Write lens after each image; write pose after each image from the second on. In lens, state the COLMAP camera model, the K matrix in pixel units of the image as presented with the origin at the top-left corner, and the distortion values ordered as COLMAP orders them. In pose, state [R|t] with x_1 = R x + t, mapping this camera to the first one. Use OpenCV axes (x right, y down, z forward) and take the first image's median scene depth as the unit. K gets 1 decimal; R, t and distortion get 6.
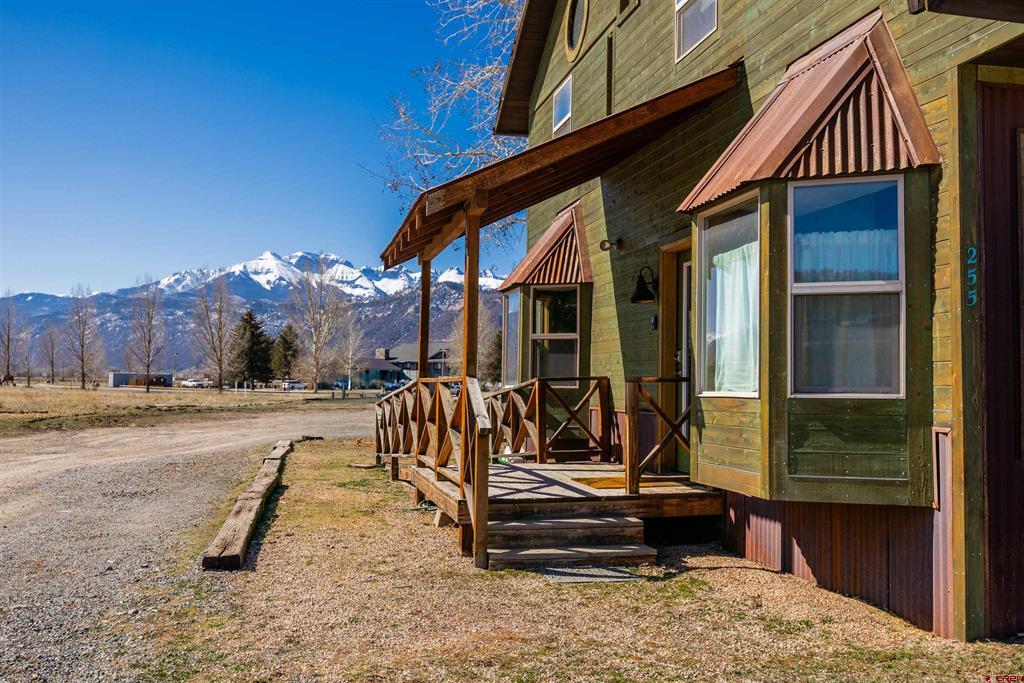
lens RADIAL K [[993.0, 0, 512.8], [0, 993.0, 339.5], [0, 0, 1]] dist [-0.008311, 0.000000]
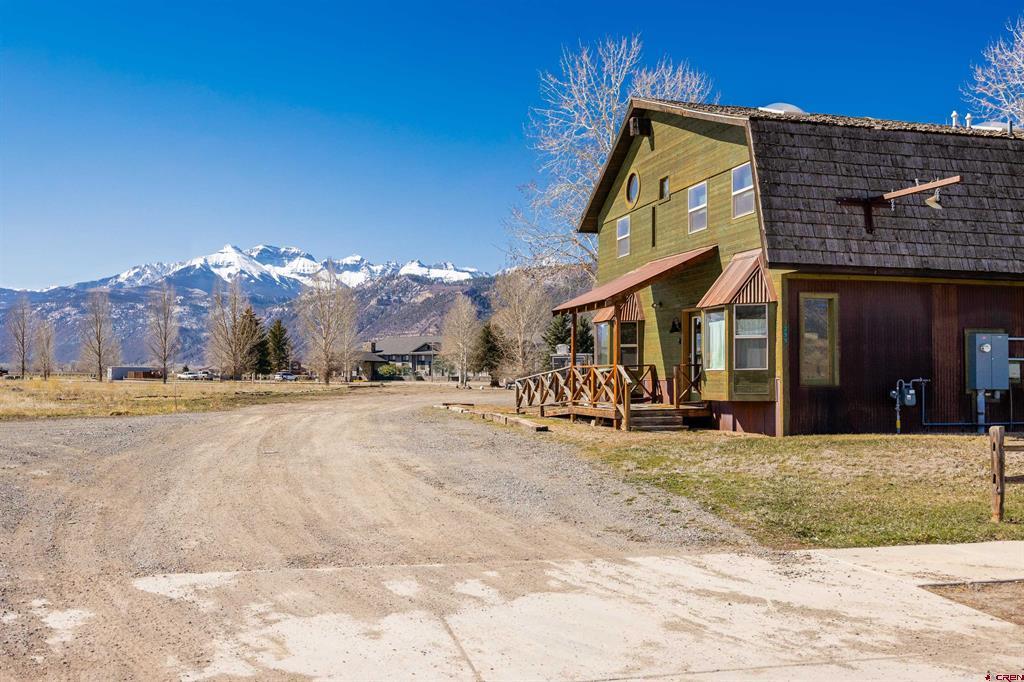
lens RADIAL K [[993.0, 0, 511.5], [0, 993.0, 344.3], [0, 0, 1]] dist [-0.008311, 0.000000]
pose [[0.999095, -0.007348, 0.041891, -0.299340], [0.006750, 0.999874, 0.014393, -0.039313], [-0.041991, -0.014097, 0.999019, -1.130898]]
